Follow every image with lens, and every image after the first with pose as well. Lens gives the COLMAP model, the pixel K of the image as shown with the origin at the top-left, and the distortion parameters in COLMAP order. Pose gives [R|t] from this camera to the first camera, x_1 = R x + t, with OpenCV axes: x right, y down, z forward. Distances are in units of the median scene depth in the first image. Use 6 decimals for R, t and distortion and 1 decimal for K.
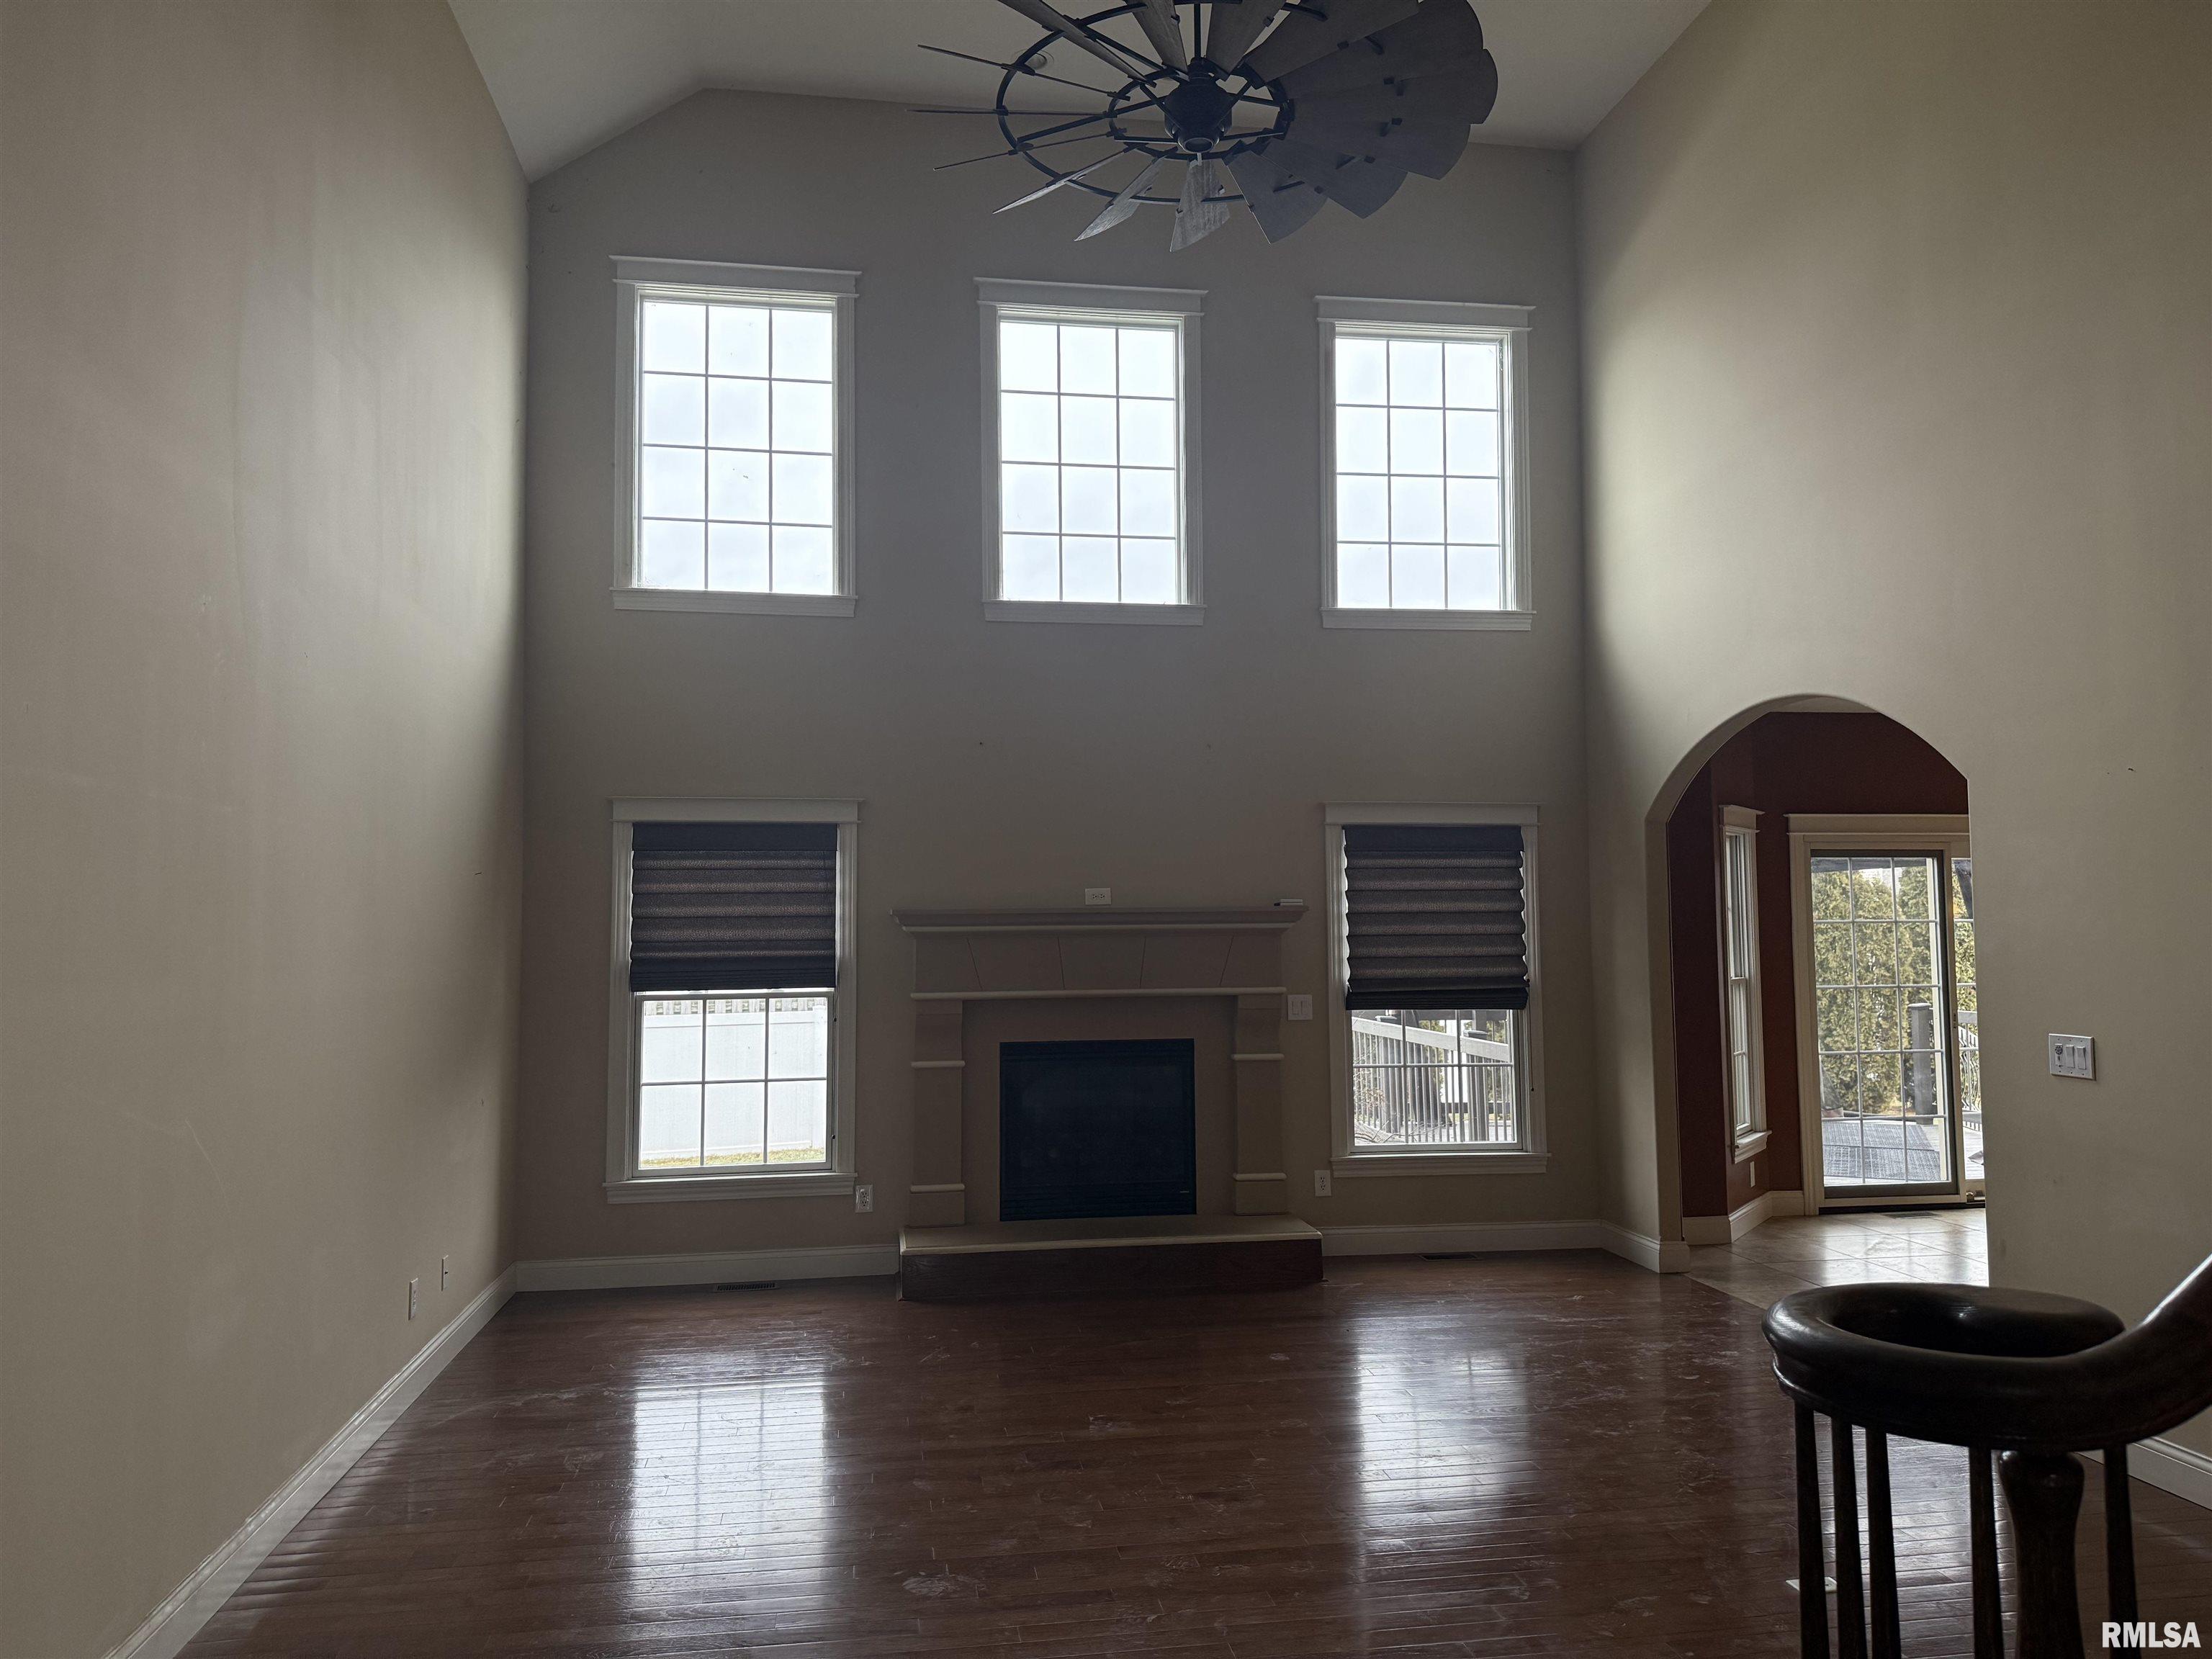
lens RADIAL K [[1545.7, 0, 1106.0], [0, 1545.7, 829.5], [0, 0, 1]] dist [0.174937, -0.341147]
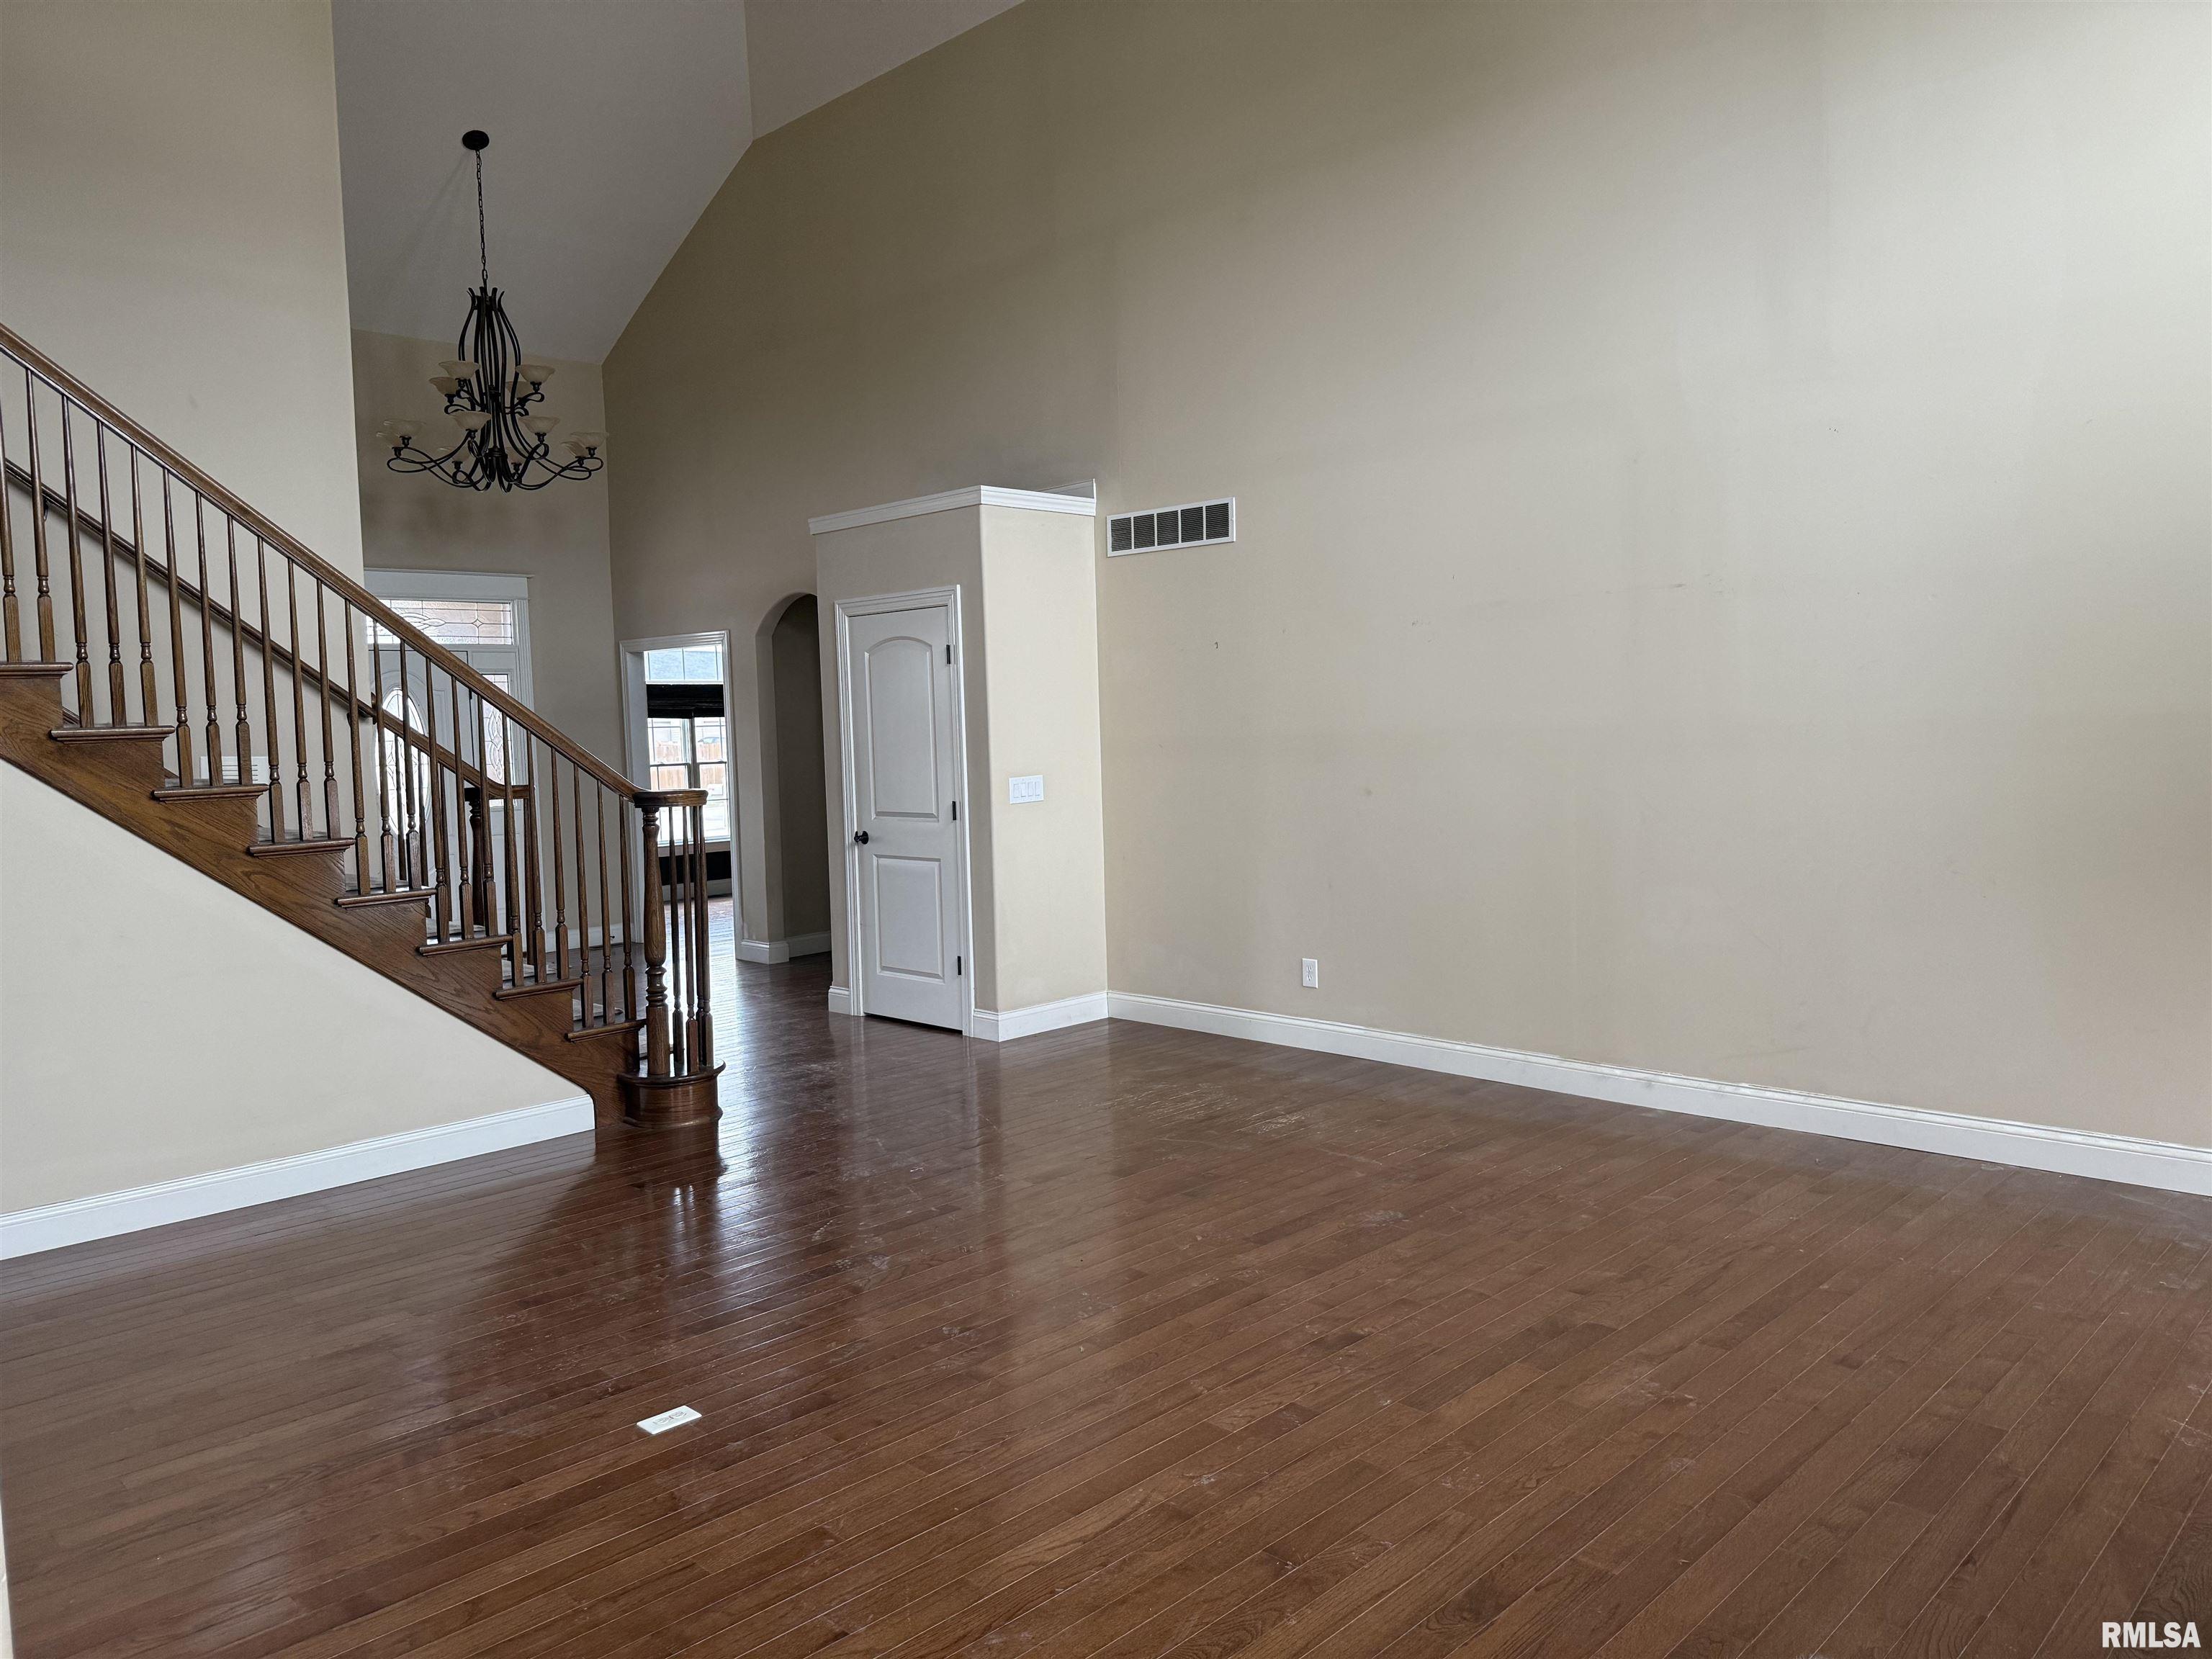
lens RADIAL K [[1545.7, 0, 1106.0], [0, 1545.7, 829.5], [0, 0, 1]] dist [0.174937, -0.341147]
pose [[-0.806382, 0.075331, -0.586577, 0.688214], [0.073992, 0.996912, 0.026309, 0.125741], [0.586748, -0.022187, -0.809466, 1.722919]]
